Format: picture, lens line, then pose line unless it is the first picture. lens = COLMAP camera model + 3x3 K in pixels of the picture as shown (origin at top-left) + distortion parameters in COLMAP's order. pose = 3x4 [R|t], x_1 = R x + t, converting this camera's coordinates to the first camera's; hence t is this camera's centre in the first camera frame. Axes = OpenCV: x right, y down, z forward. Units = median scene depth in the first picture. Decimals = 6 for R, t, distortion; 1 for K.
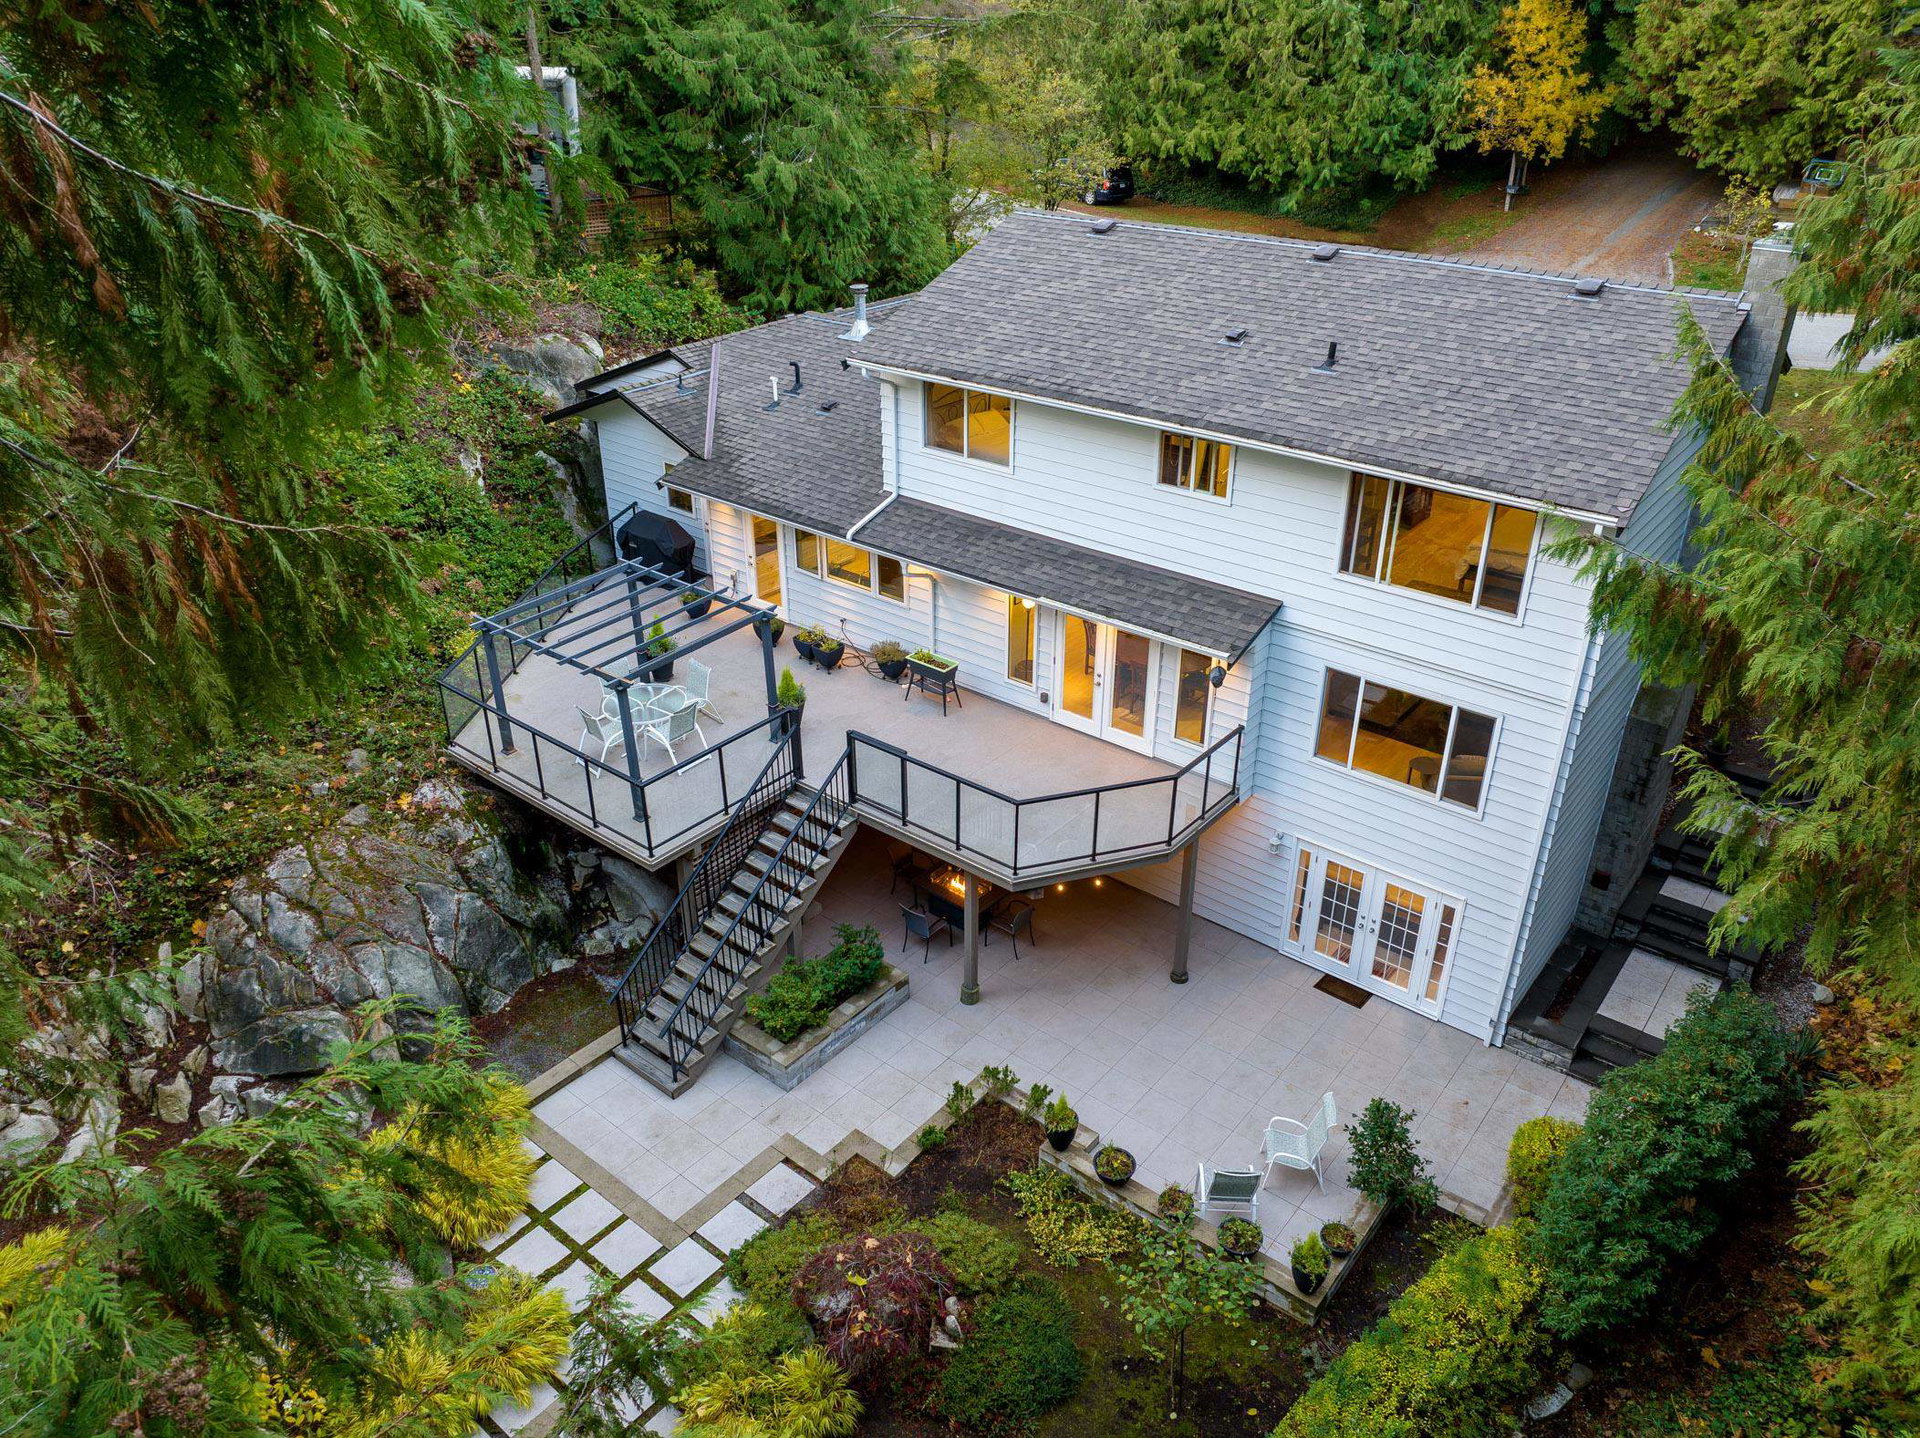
lens RADIAL K [[1335.3, 0, 963.6], [0, 1335.3, 744.6], [0, 0, 1]] dist [-0.034565, 0.001483]
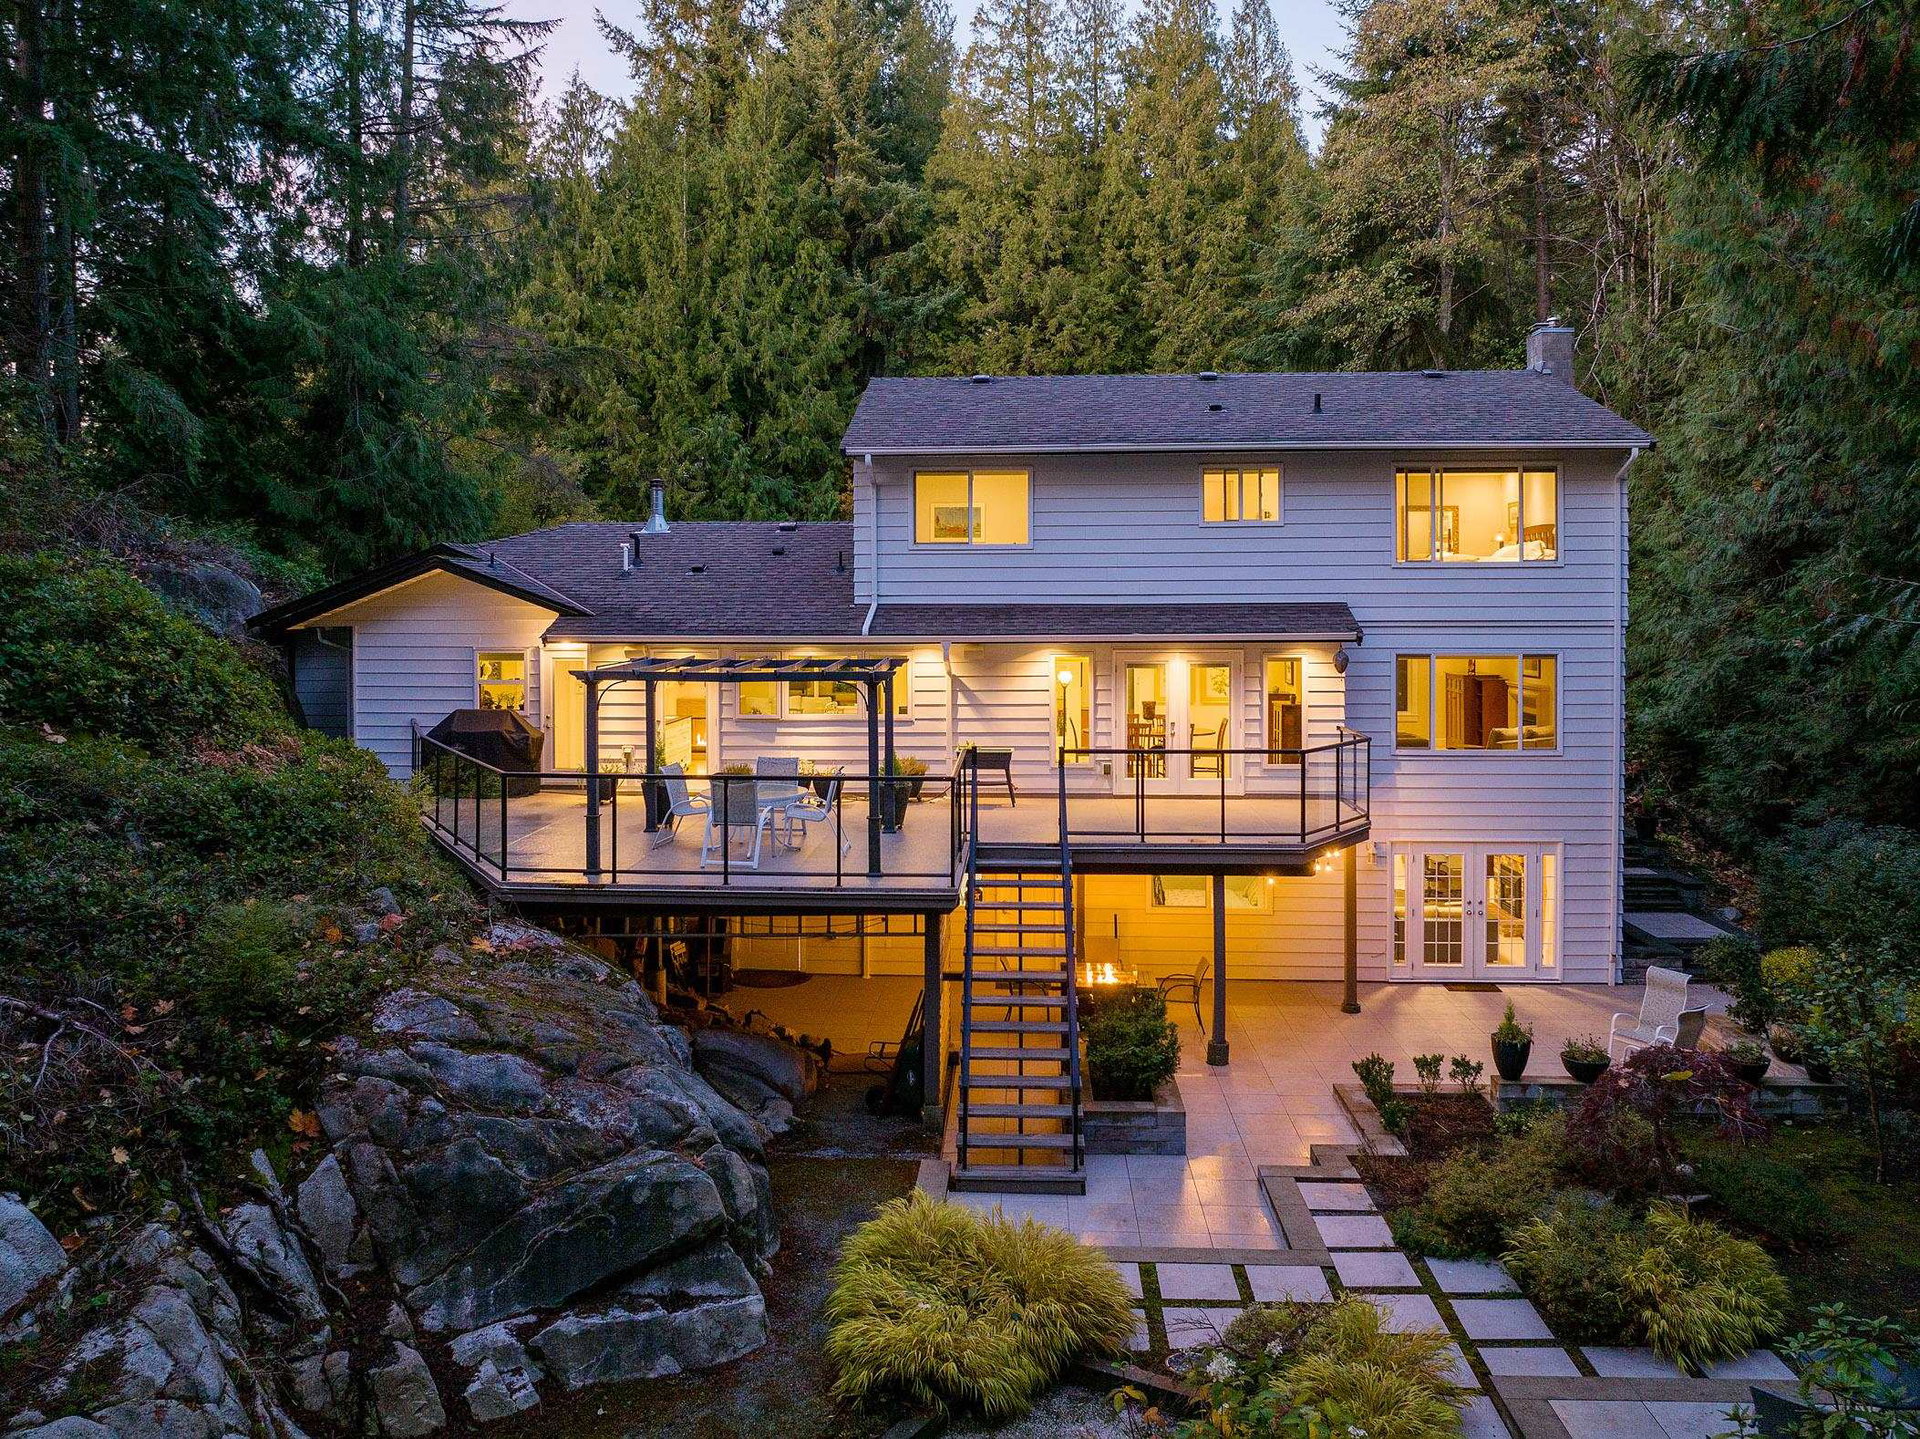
lens RADIAL K [[1451.6, 0, 912.4], [0, 1451.6, 641.9], [0, 0, 1]] dist [-0.047863, -0.001132]
pose [[0.814188, -0.011014, 0.580497, -0.716375], [0.289218, 0.874637, -0.389053, 0.271017], [-0.503440, 0.484653, 0.715304, 0.336055]]
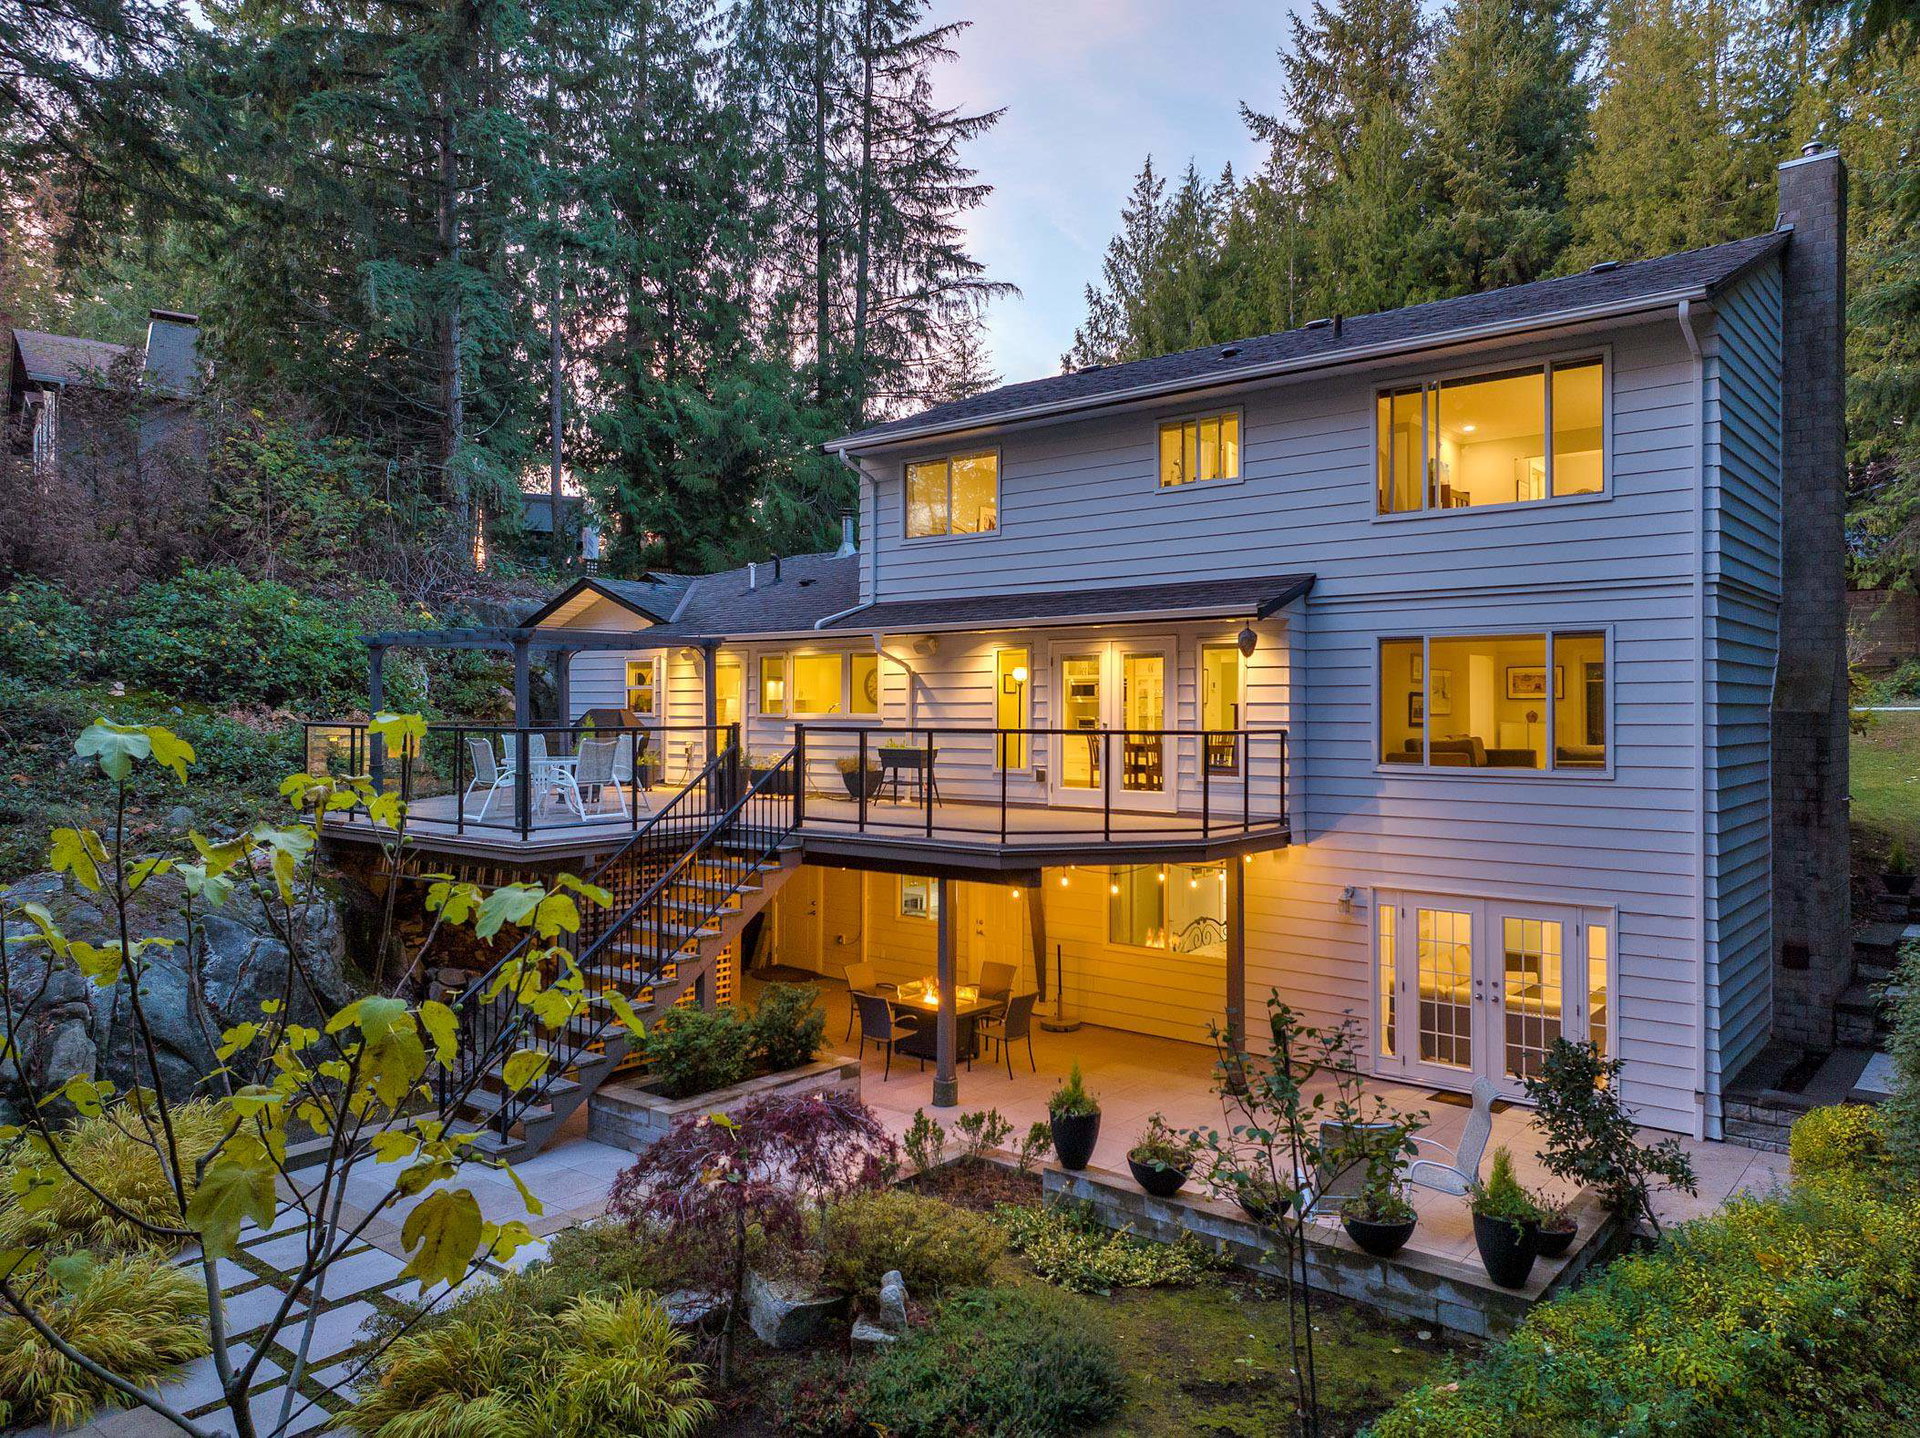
lens RADIAL K [[1354.7, 0, 960.0], [0, 1354.7, 719.0], [0, 0, 1]] dist [0.004814, 0.034065]
pose [[0.999940, 0.010629, -0.002739, 0.014706], [-0.010581, 0.867098, -0.498025, 0.394062], [-0.002918, 0.498024, 0.867158, 0.287803]]
